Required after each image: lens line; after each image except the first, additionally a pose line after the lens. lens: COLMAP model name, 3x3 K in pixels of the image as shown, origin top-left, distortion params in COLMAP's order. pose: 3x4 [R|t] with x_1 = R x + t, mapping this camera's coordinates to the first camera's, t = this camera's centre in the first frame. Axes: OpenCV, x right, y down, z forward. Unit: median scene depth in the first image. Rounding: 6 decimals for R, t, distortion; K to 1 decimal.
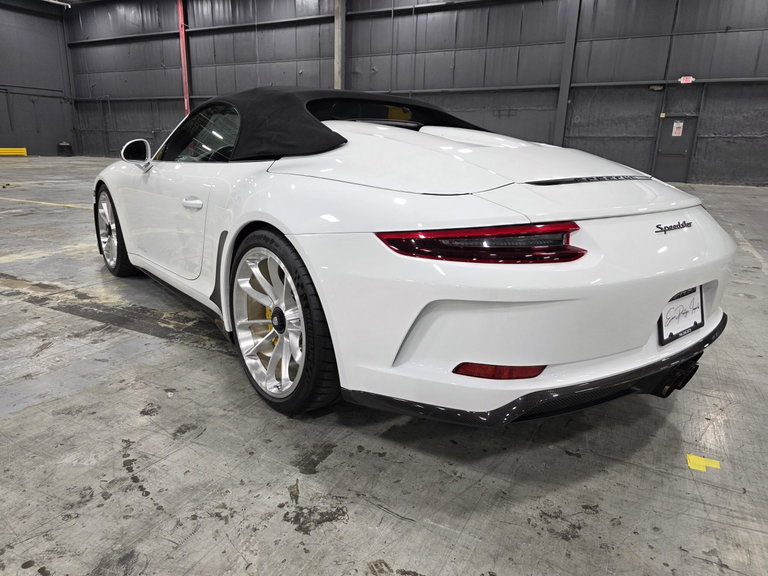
lens RADIAL K [[524.5, 0, 376.8], [0, 524.5, 291.9], [0, 0, 1]] dist [0.045295, -0.044244]
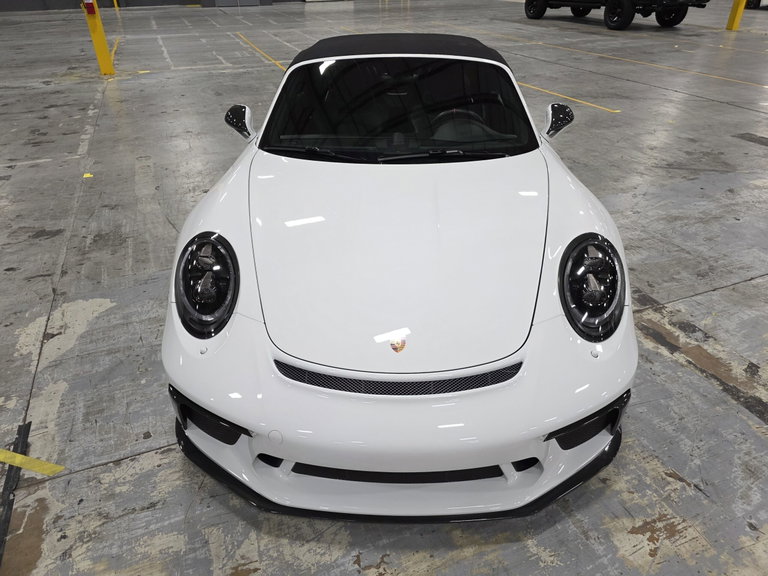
lens RADIAL K [[510.4, 0, 384.8], [0, 510.4, 287.6], [0, 0, 1]] dist [0.044779, -0.041208]
pose [[-0.765350, -0.355956, 0.536223, -0.807489], [0.161584, 0.700190, 0.695431, -0.738258], [-0.623001, 0.618893, -0.478373, 1.802100]]
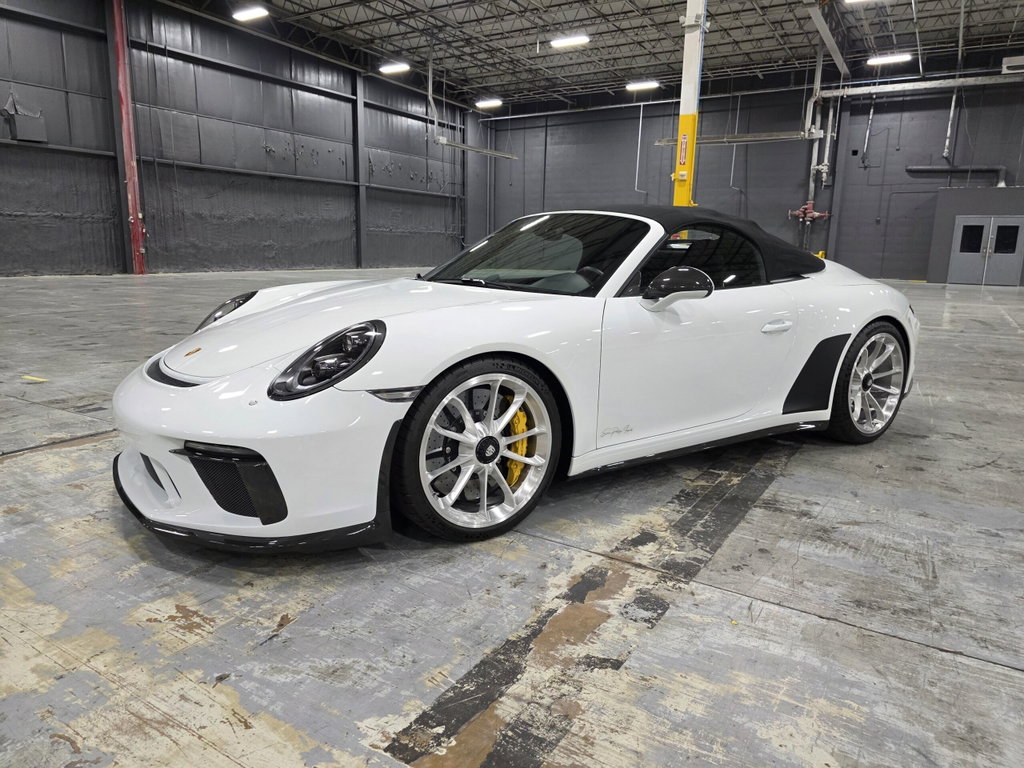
lens RADIAL K [[685.3, 0, 514.2], [0, 685.3, 385.9], [0, 0, 1]] dist [0.055802, -0.054187]
pose [[0.064573, -0.221574, 0.973003, -1.370364], [0.246735, 0.948310, 0.199576, -0.363738], [-0.966929, 0.227187, 0.115905, 1.105383]]
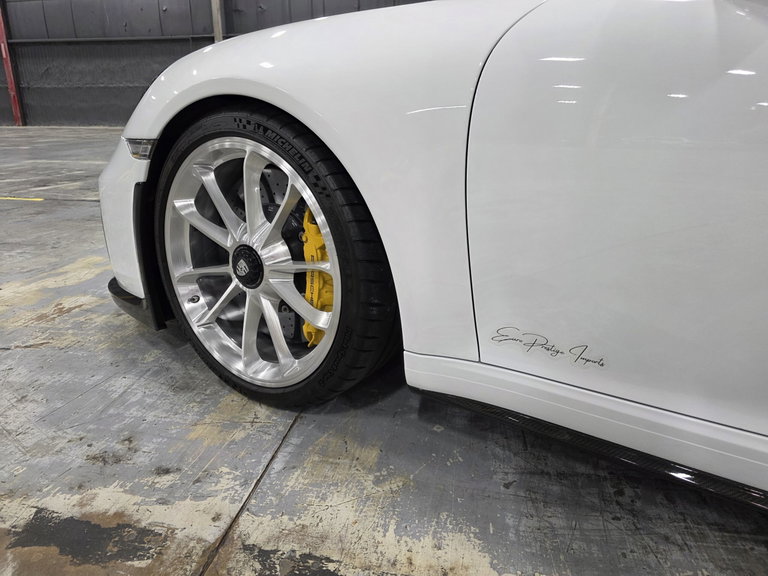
lens RADIAL K [[522.7, 0, 385.0], [0, 522.7, 279.9], [0, 0, 1]] dist [0.051964, -0.050969]
pose [[0.956197, -0.109485, 0.271478, -0.635342], [0.096711, 0.993500, 0.060038, -0.148604], [-0.276287, -0.031153, 0.960570, 0.854271]]
